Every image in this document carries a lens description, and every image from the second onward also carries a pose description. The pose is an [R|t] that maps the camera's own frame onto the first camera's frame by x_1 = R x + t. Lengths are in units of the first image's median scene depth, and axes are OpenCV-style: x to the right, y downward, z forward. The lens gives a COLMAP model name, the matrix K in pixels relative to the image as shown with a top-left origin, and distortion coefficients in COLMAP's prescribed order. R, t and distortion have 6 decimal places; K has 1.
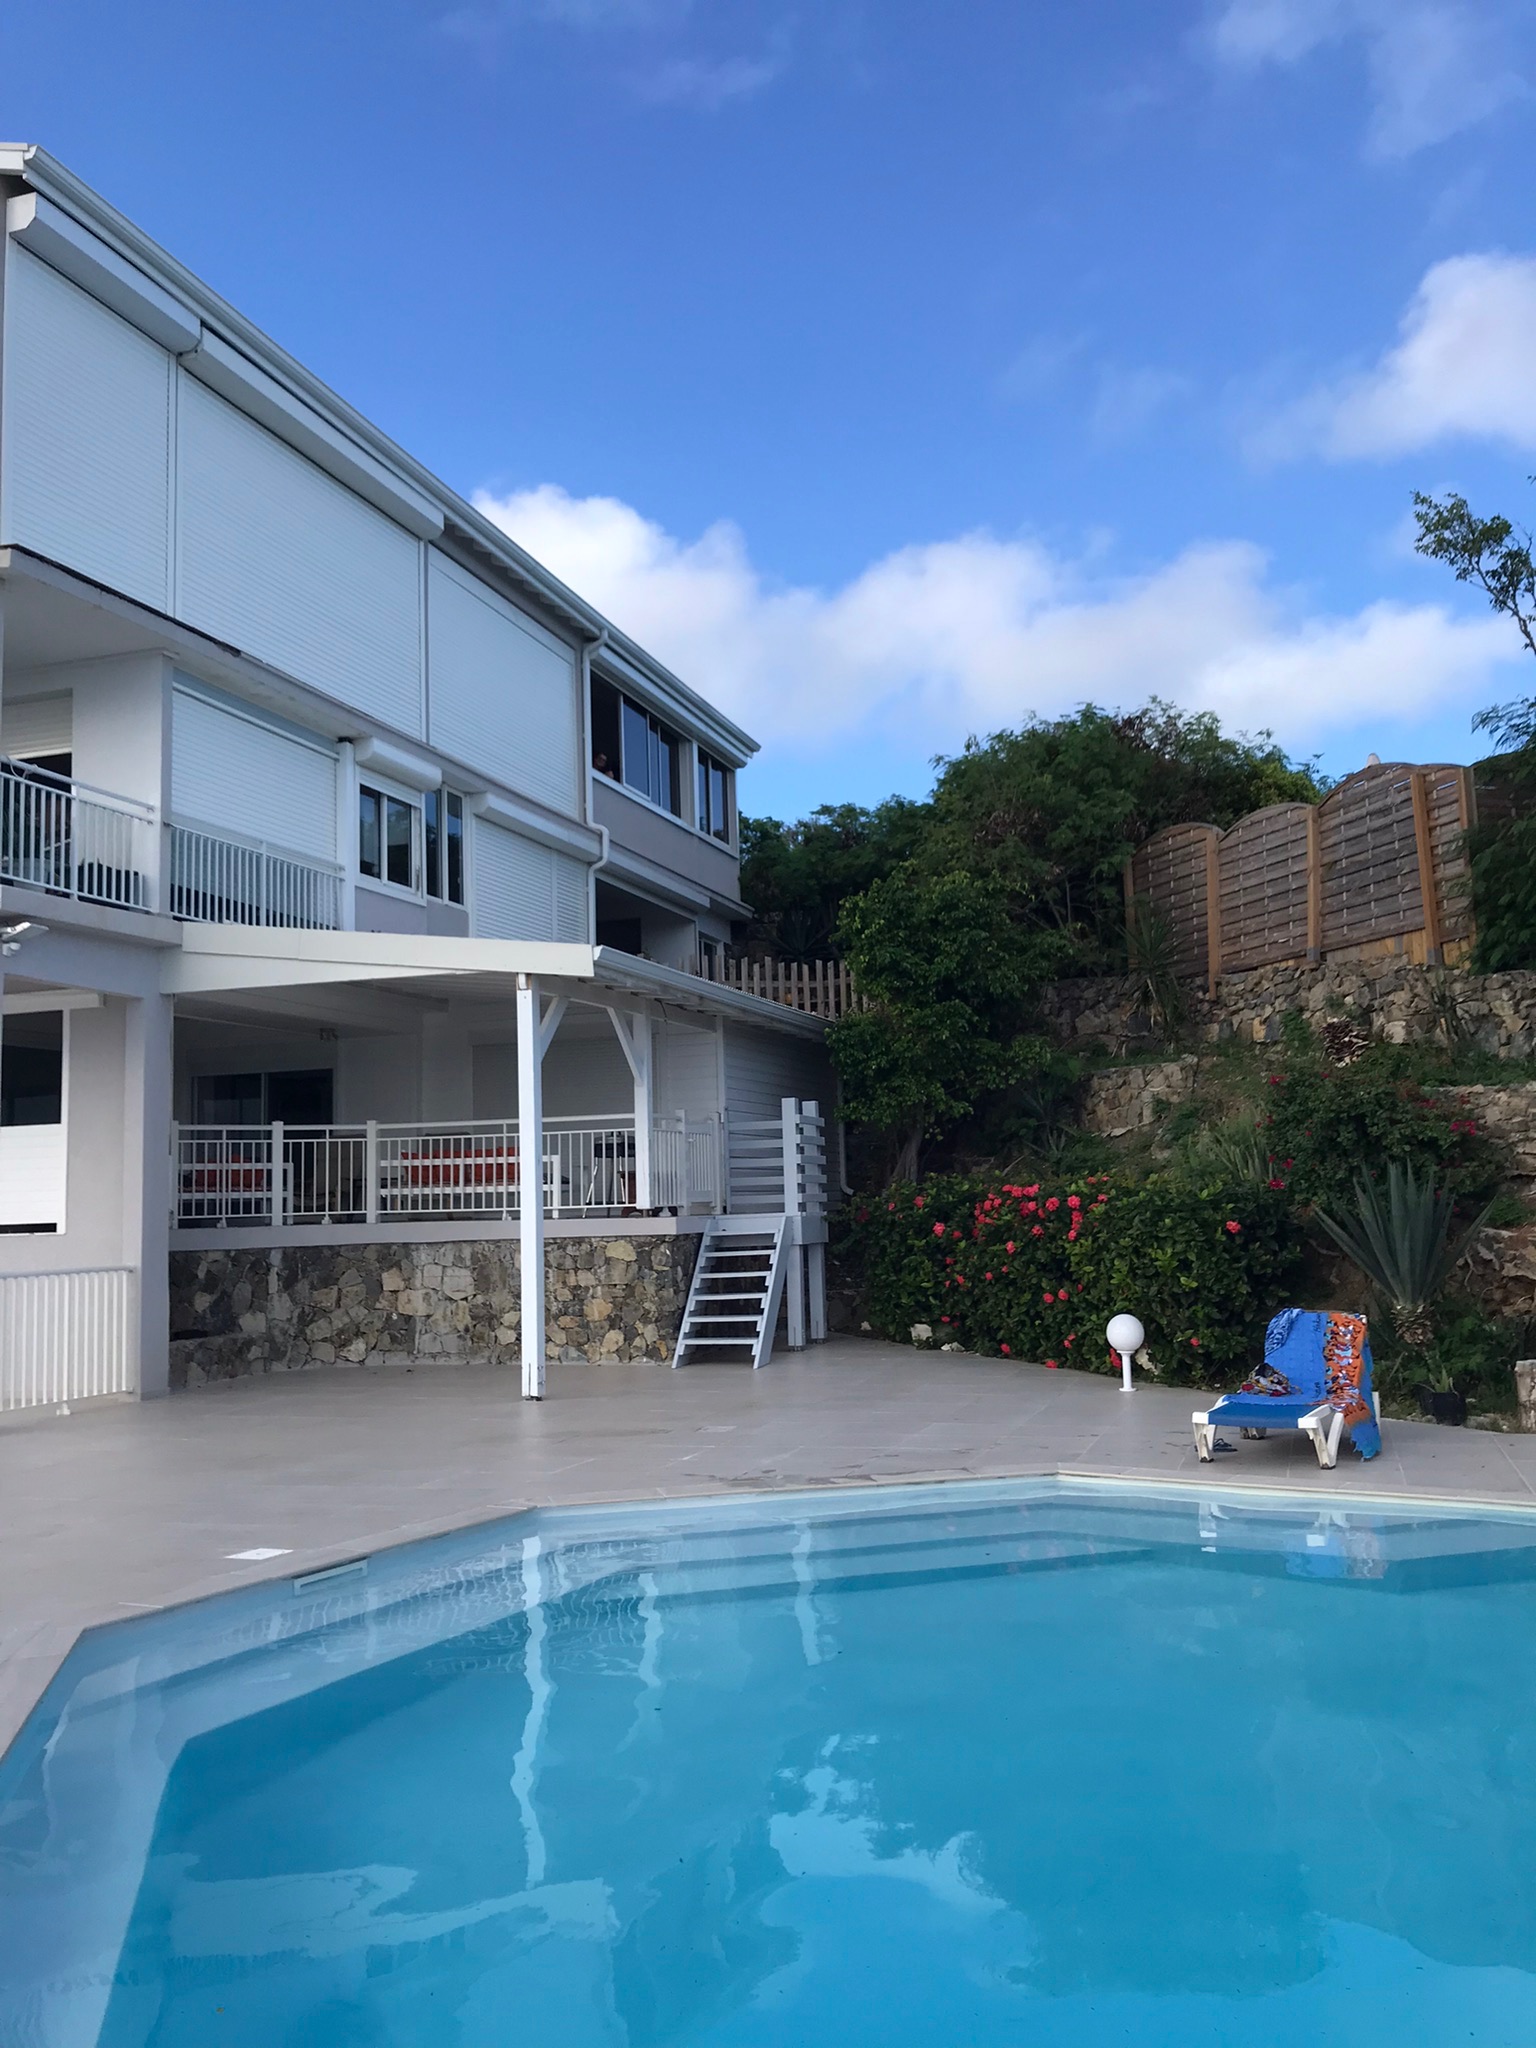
lens RADIAL K [[1701.7, 0, 770.1], [0, 1701.7, 1015.4], [0, 0, 1]] dist [0.022945, -0.036476]
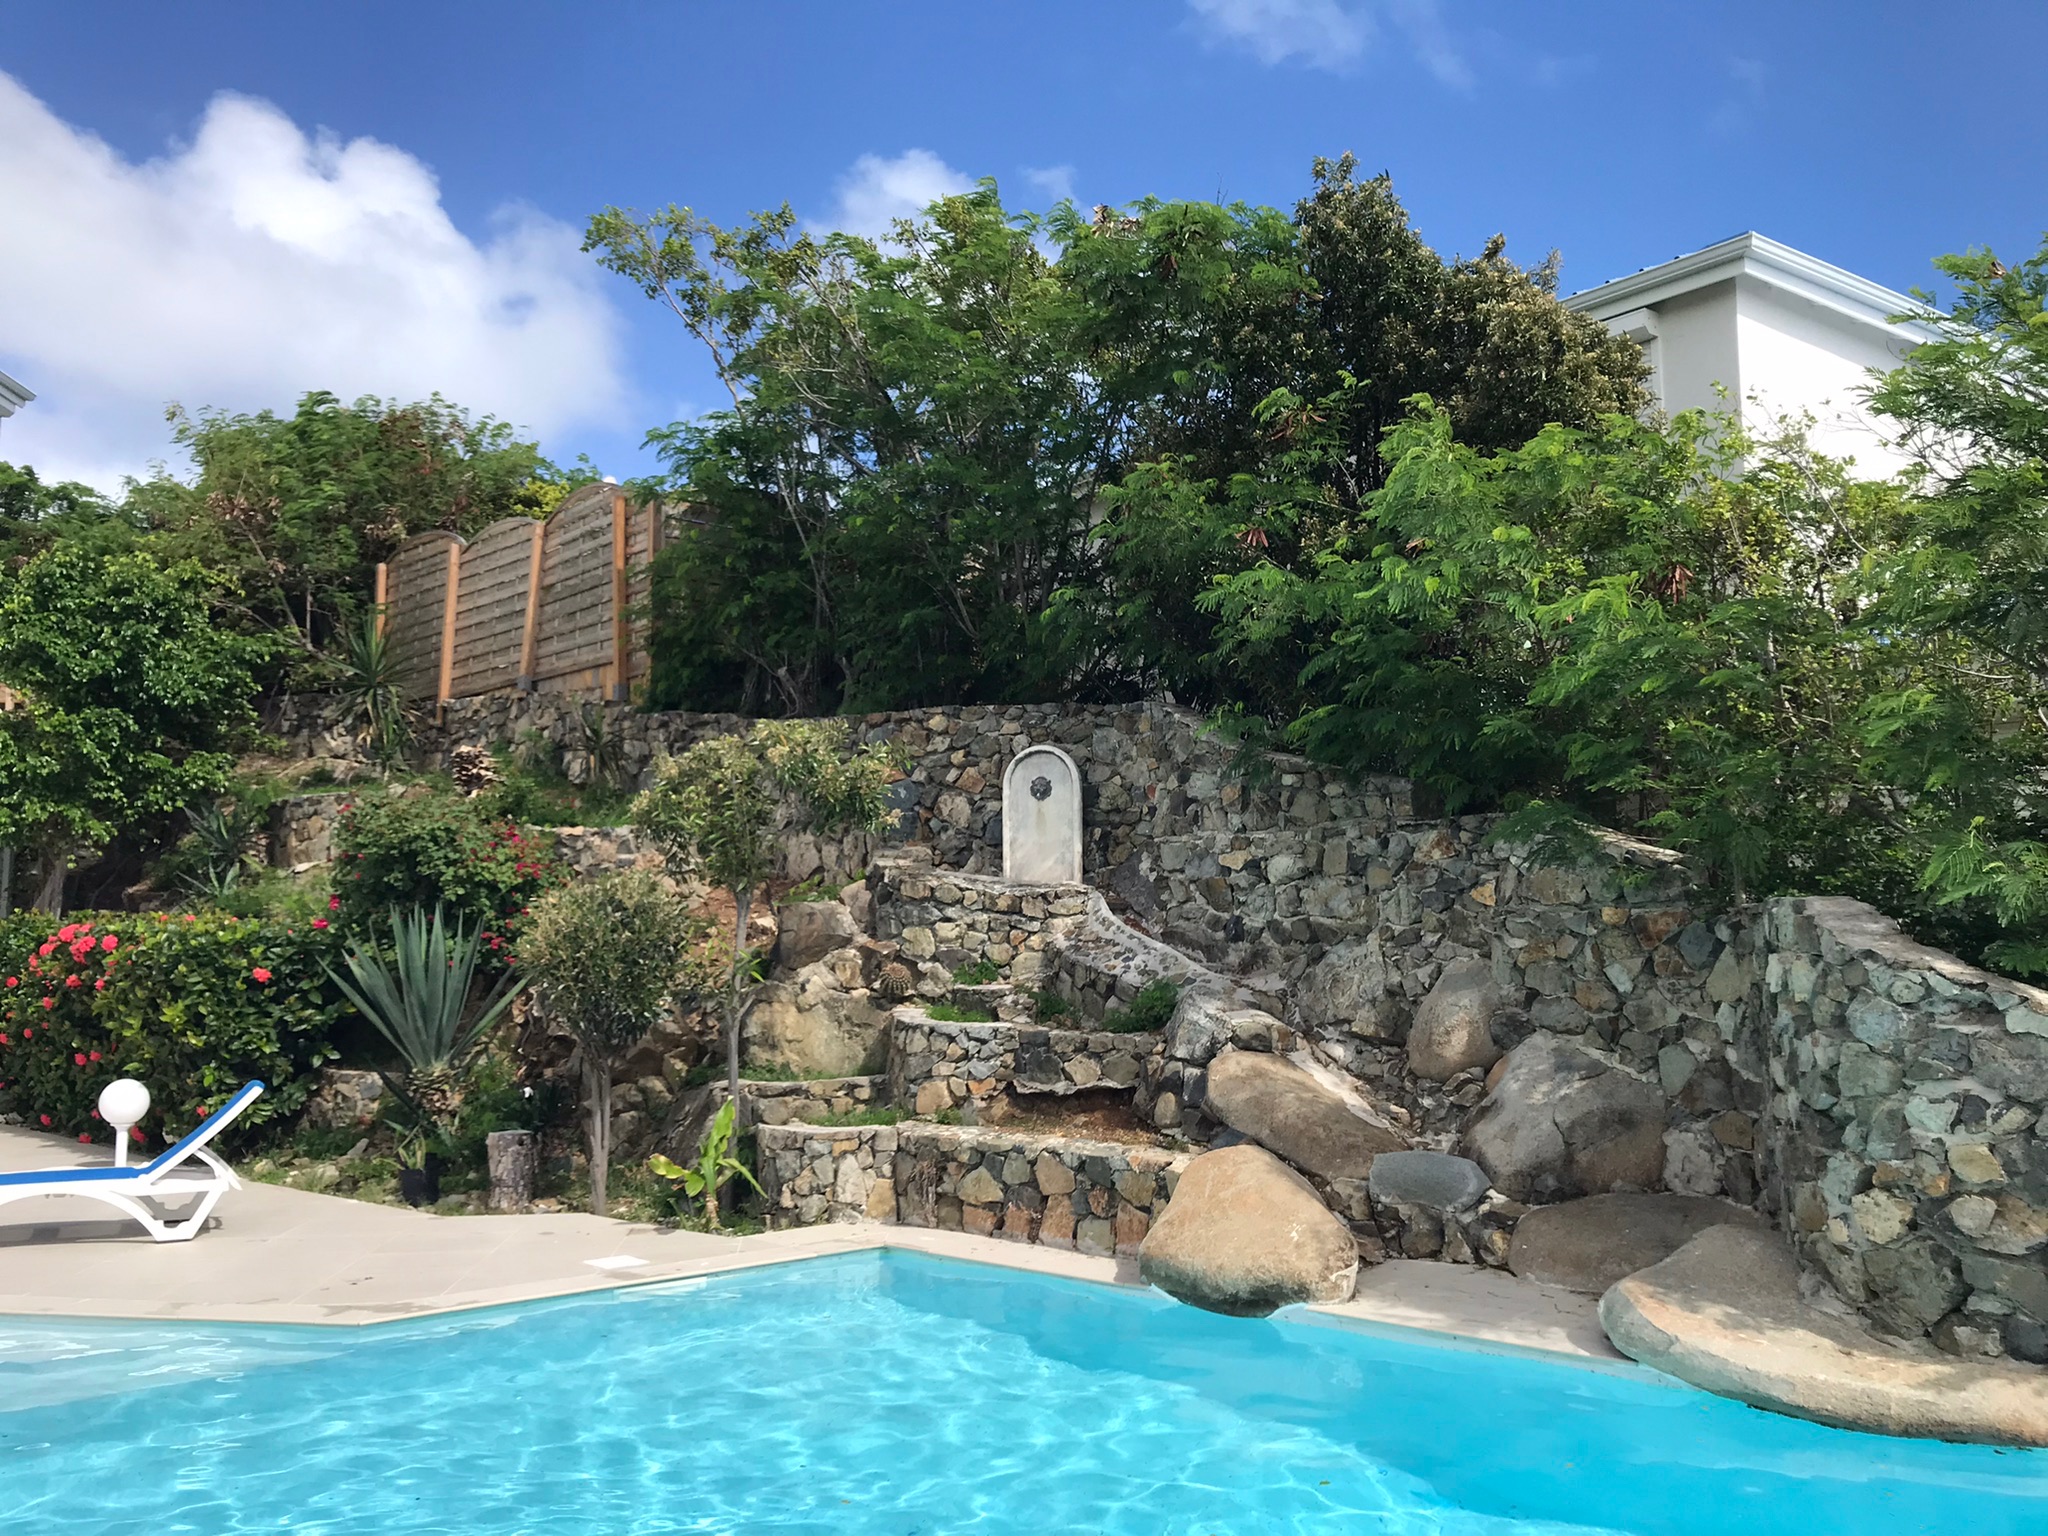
lens RADIAL K [[1701.7, 0, 1020.6], [0, 1701.7, 772.3], [0, 0, 1]] dist [0.022945, -0.036476]
pose [[0.915722, 0.063825, 0.396710, 0.205980], [-0.065636, 0.997803, -0.009025, 0.003132], [-0.396414, -0.017774, 0.917900, 0.048261]]
